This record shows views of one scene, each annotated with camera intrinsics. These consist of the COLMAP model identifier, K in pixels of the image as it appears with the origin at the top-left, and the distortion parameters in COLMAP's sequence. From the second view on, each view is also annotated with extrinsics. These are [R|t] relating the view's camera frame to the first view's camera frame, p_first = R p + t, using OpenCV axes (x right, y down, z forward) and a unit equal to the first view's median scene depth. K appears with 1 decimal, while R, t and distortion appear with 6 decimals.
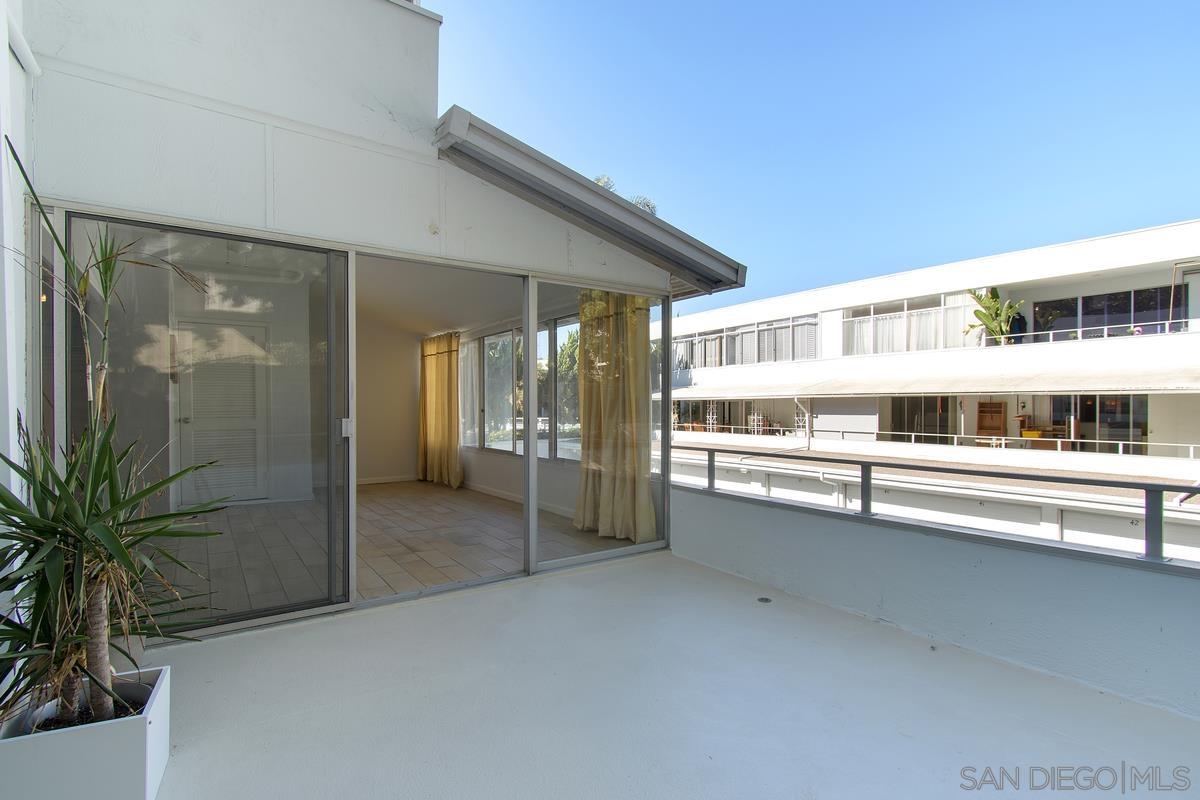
lens RADIAL K [[600.2, 0, 604.3], [0, 600.2, 403.0], [0, 0, 1]] dist [0.014670, -0.009174]
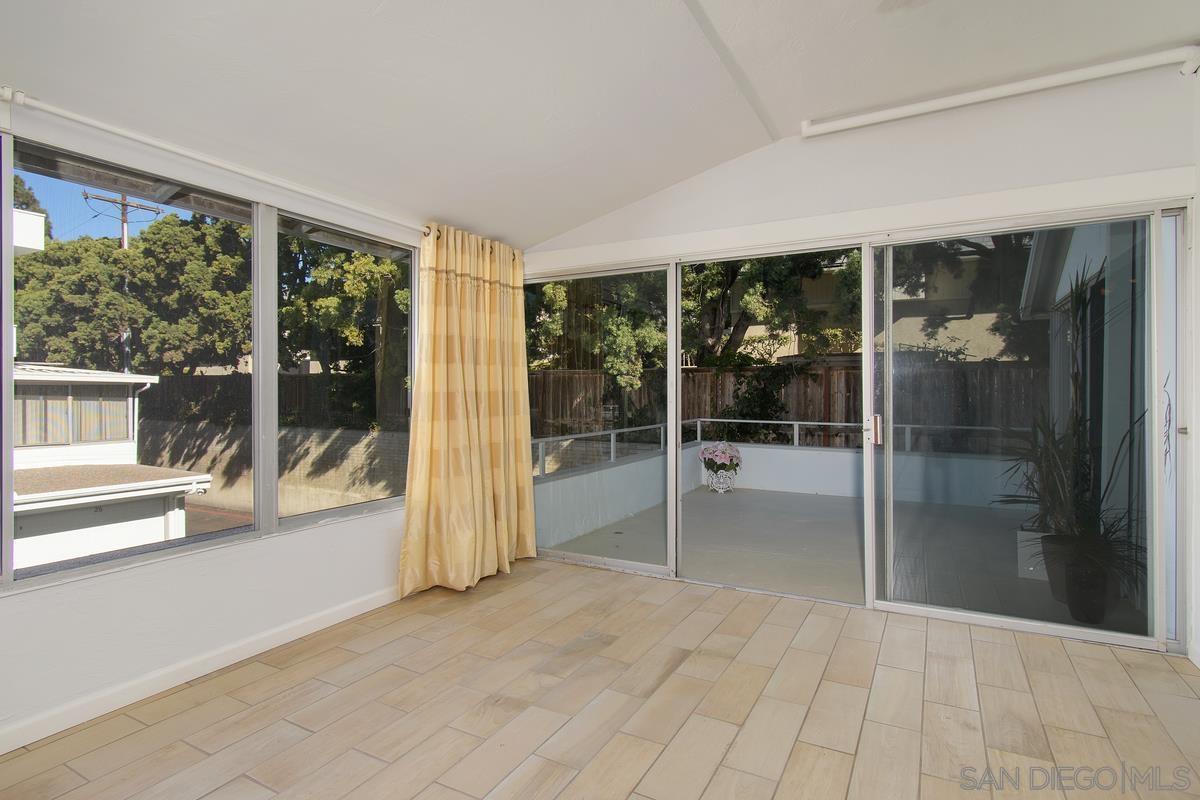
lens RADIAL K [[605.2, 0, 611.9], [0, 605.2, 380.0], [0, 0, 1]] dist [0.005720, -0.001556]
pose [[-0.452889, 0.019070, 0.891363, -0.193509], [-0.001066, 0.999759, -0.021930, -0.001038], [-0.891566, -0.010882, -0.452760, 0.317303]]
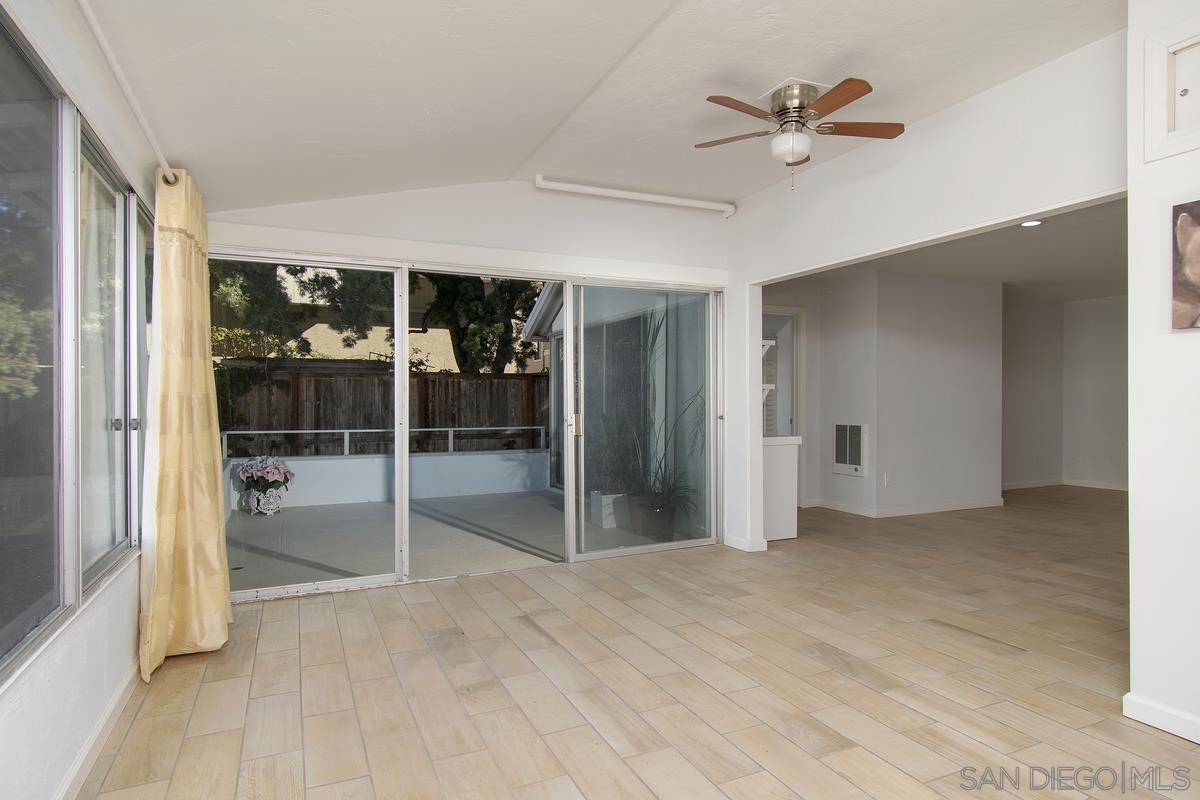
lens RADIAL K [[656.4, 0, 610.4], [0, 656.4, 391.0], [0, 0, 1]] dist [0.005561, -0.004518]
pose [[-0.985754, 0.008859, 0.167959, -0.129774], [0.006334, 0.999859, -0.015561, 0.000378], [-0.168073, -0.014276, -0.985671, 0.409035]]
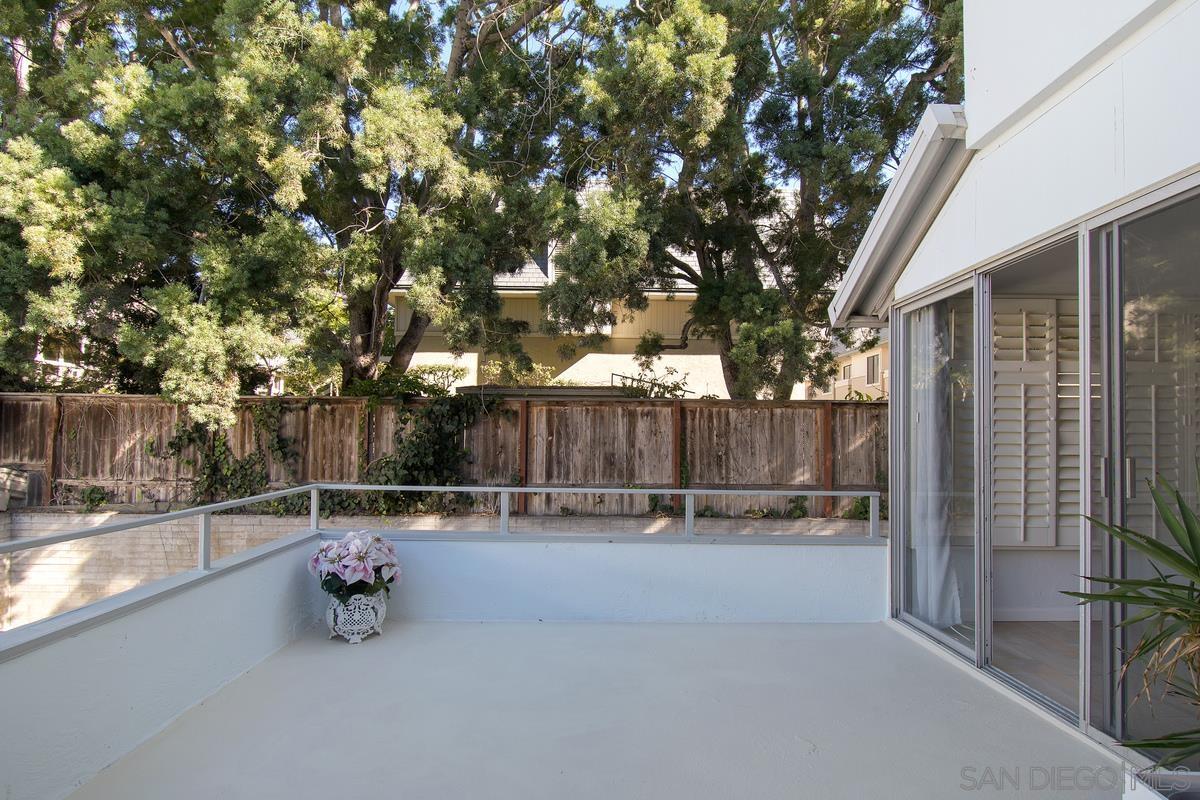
lens RADIAL K [[656.4, 0, 593.8], [0, 656.4, 426.6], [0, 0, 1]] dist [0.005561, -0.004518]
pose [[-0.816952, 0.004838, 0.576685, -0.056205], [-0.006866, 0.999812, -0.018114, -0.000028], [-0.576665, -0.018758, -0.816765, 0.203881]]
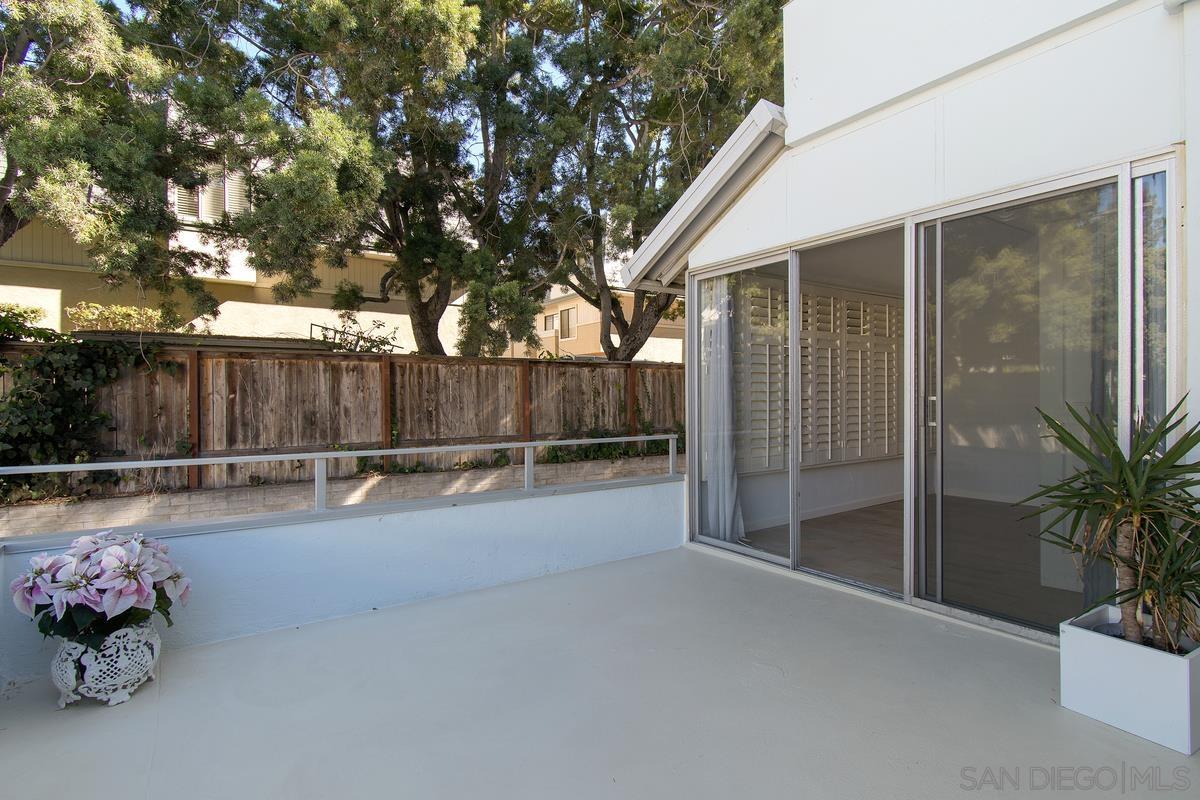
lens RADIAL K [[600.2, 0, 611.2], [0, 600.2, 402.4], [0, 0, 1]] dist [0.014670, -0.009174]
pose [[-0.999853, 0.008747, 0.014722, 0.016876], [0.008907, 0.999902, 0.010820, 0.002171], [-0.014626, 0.010949, -0.999833, 0.199771]]
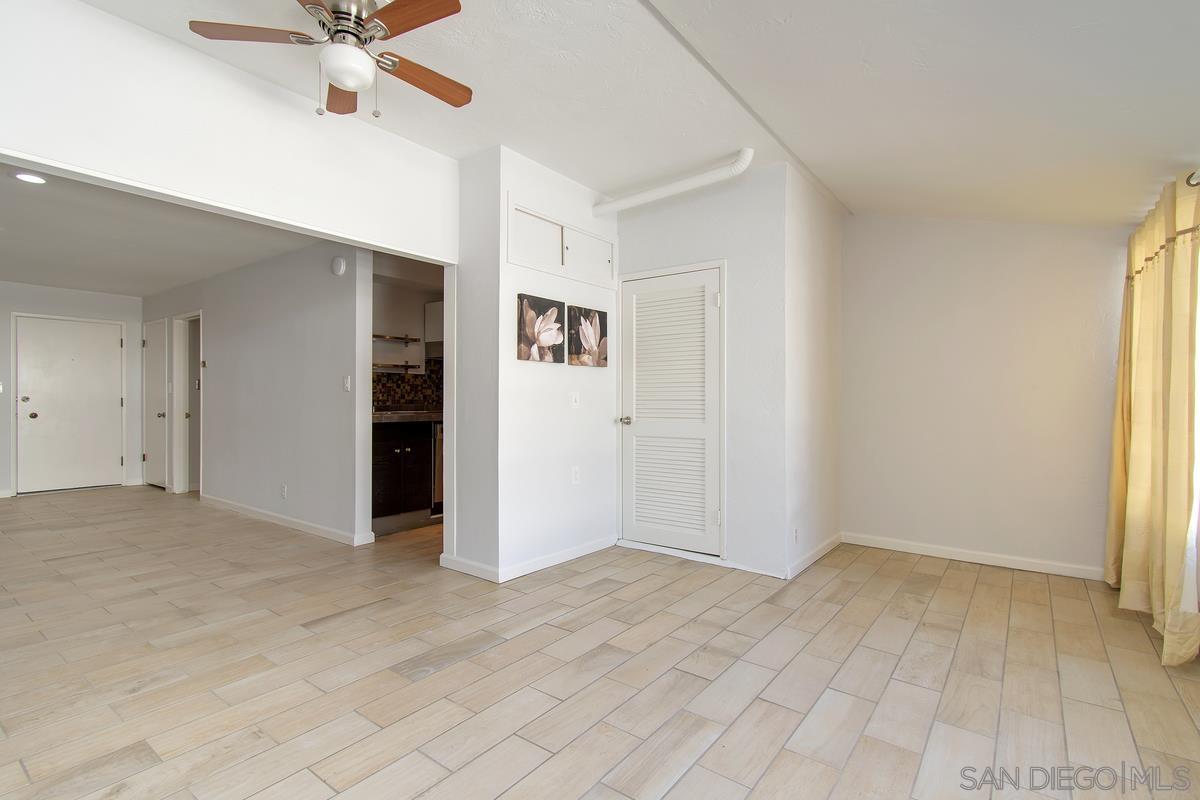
lens RADIAL K [[559.5, 0, 599.5], [0, 559.5, 402.8], [0, 0, 1]] dist [-0.005251, 0.001639]
pose [[0.302948, 0.006824, -0.952983, -0.028717], [-0.005407, 0.999971, 0.005442, 0.001132], [0.952992, 0.003504, 0.302976, 0.253933]]
